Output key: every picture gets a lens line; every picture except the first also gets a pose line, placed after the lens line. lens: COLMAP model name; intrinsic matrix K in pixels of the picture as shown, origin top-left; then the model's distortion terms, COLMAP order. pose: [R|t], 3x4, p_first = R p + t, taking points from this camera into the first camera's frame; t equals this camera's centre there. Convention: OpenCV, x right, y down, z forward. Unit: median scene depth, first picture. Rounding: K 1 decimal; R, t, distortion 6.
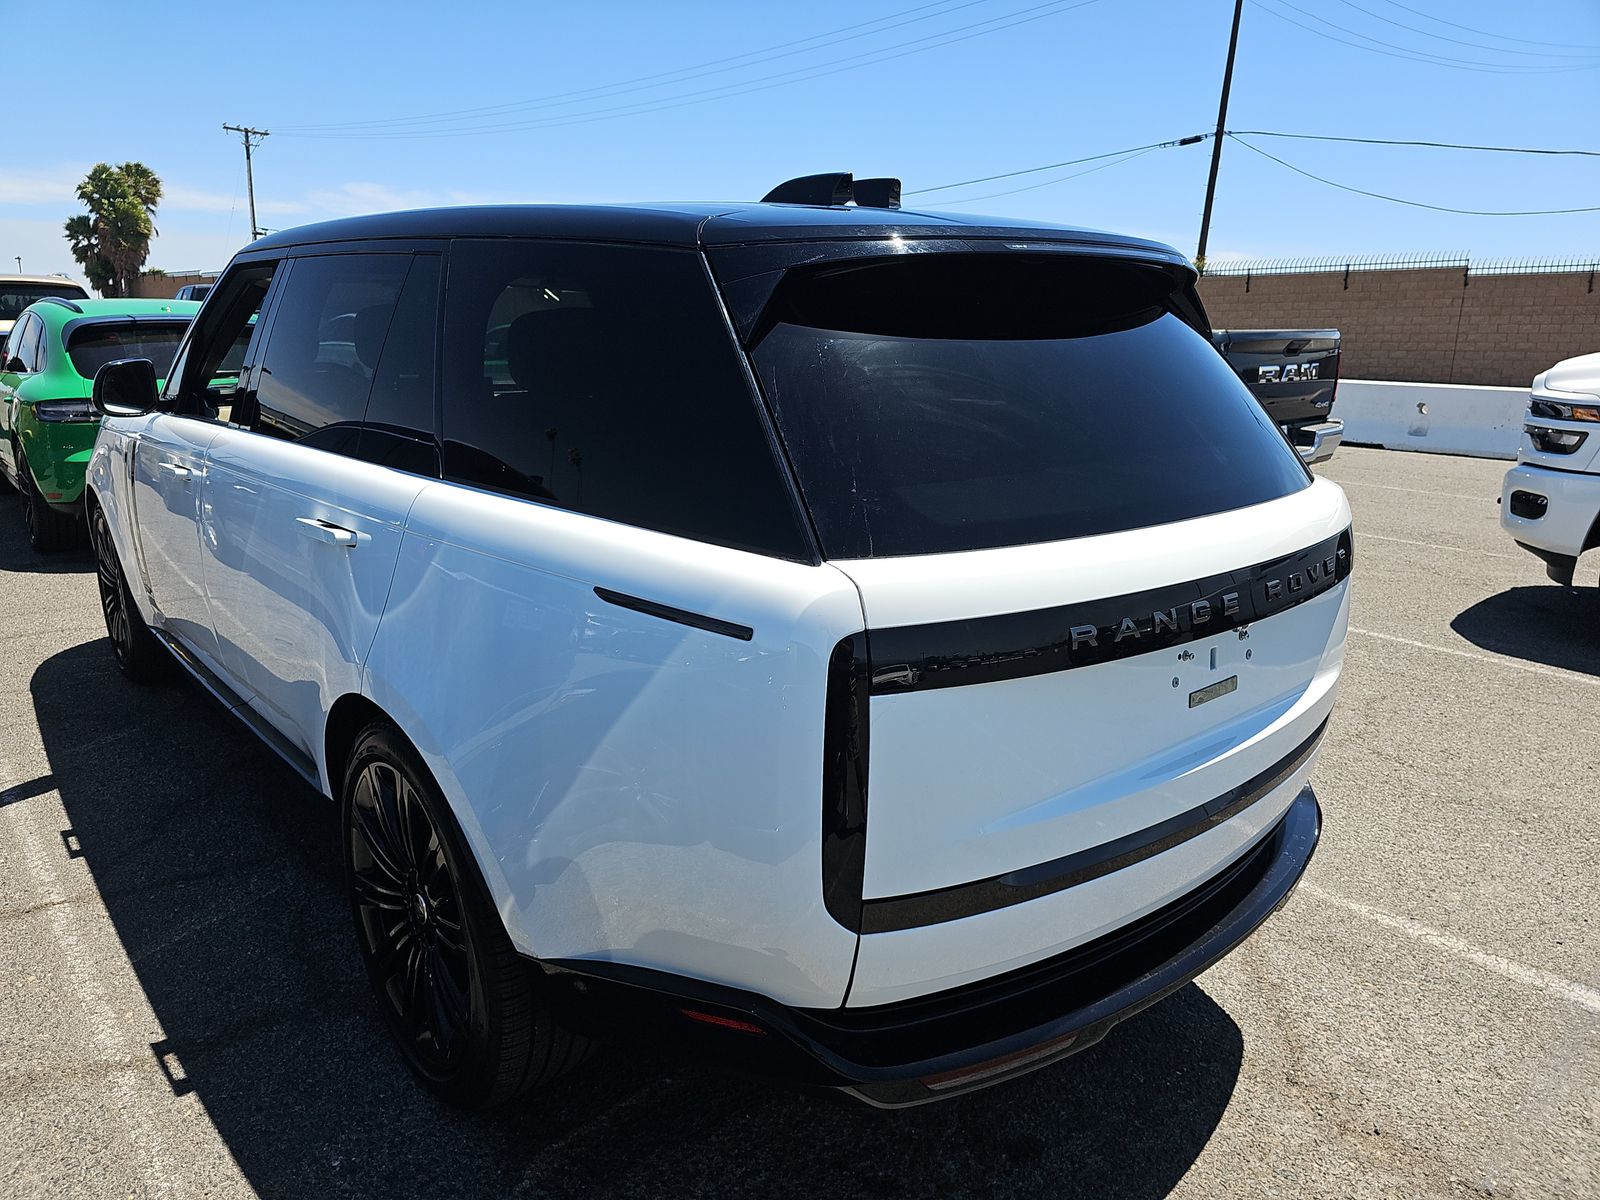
lens RADIAL K [[1078.7, 0, 791.8], [0, 1078.7, 596.1], [0, 0, 1]] dist [0.009748, 0.001127]
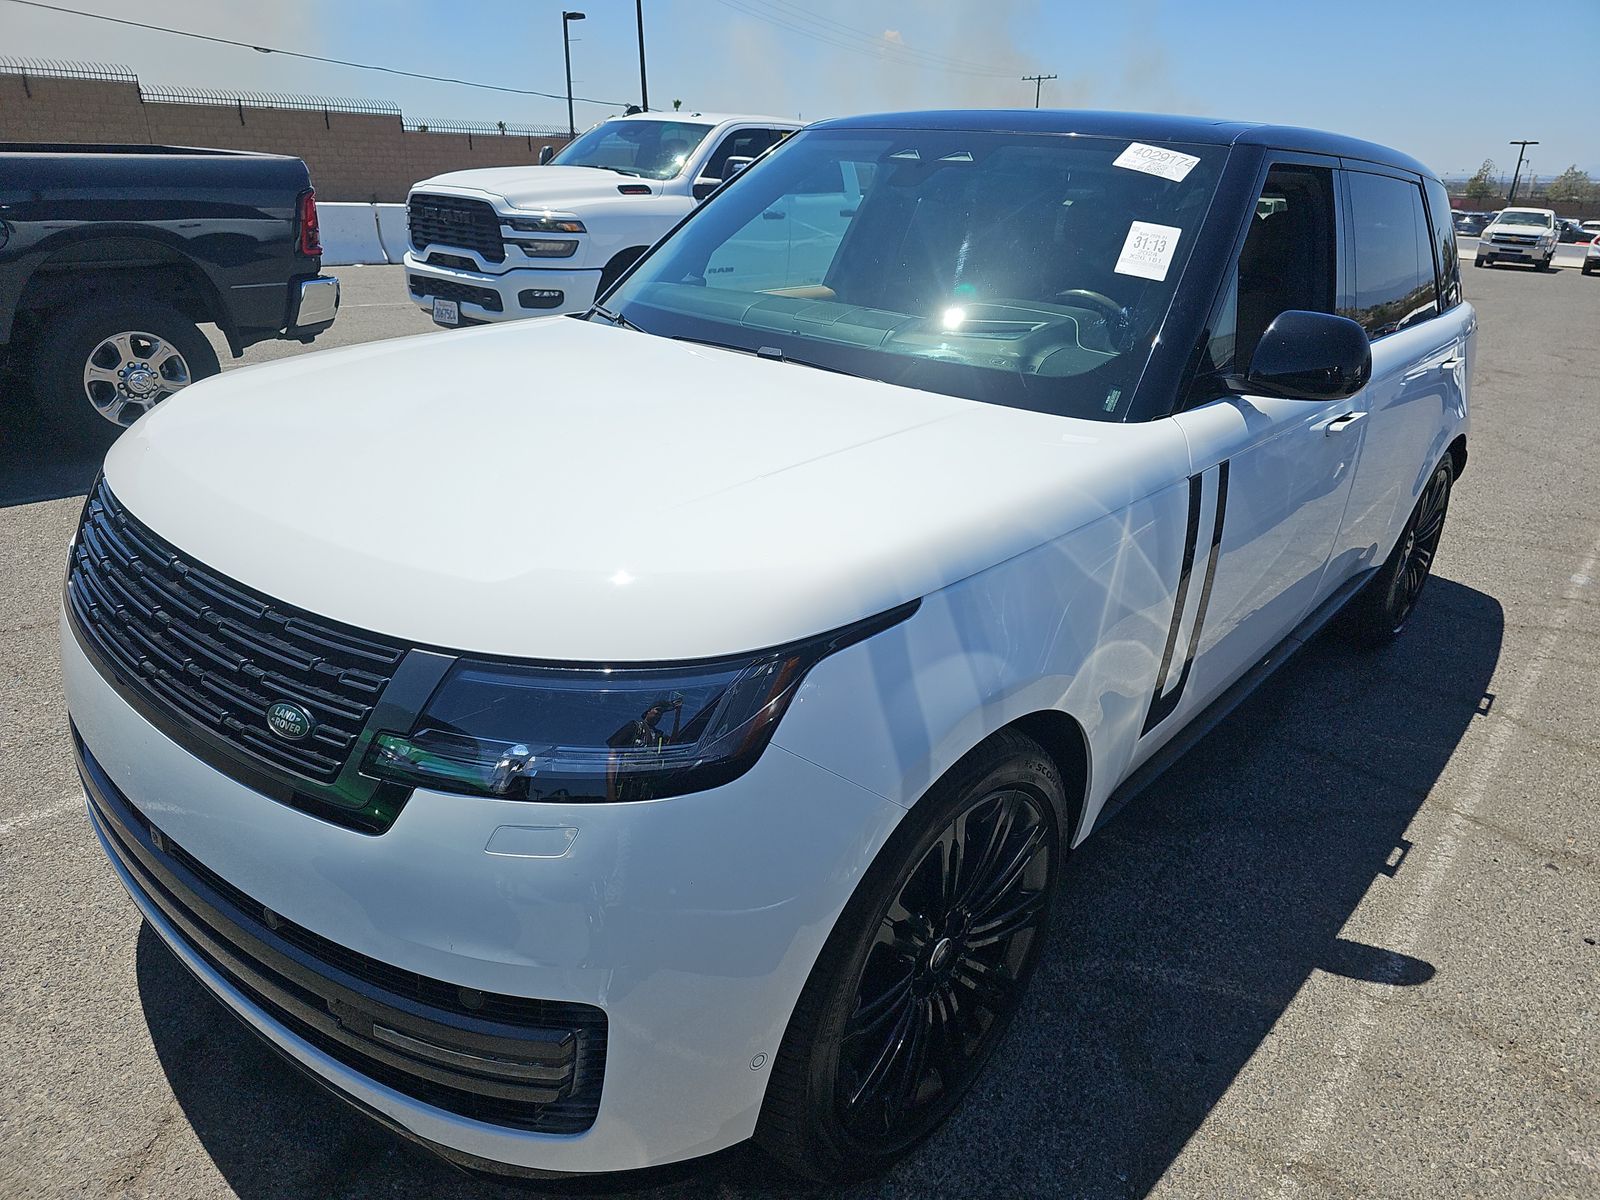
lens RADIAL K [[1078.7, 0, 792.1], [0, 1078.7, 593.2], [0, 0, 1]] dist [0.009748, 0.001127]
pose [[-0.151056, -0.401761, 0.903200, -1.432653], [0.236225, 0.872542, 0.427631, -0.507296], [-0.959885, 0.277955, -0.036897, 1.588827]]
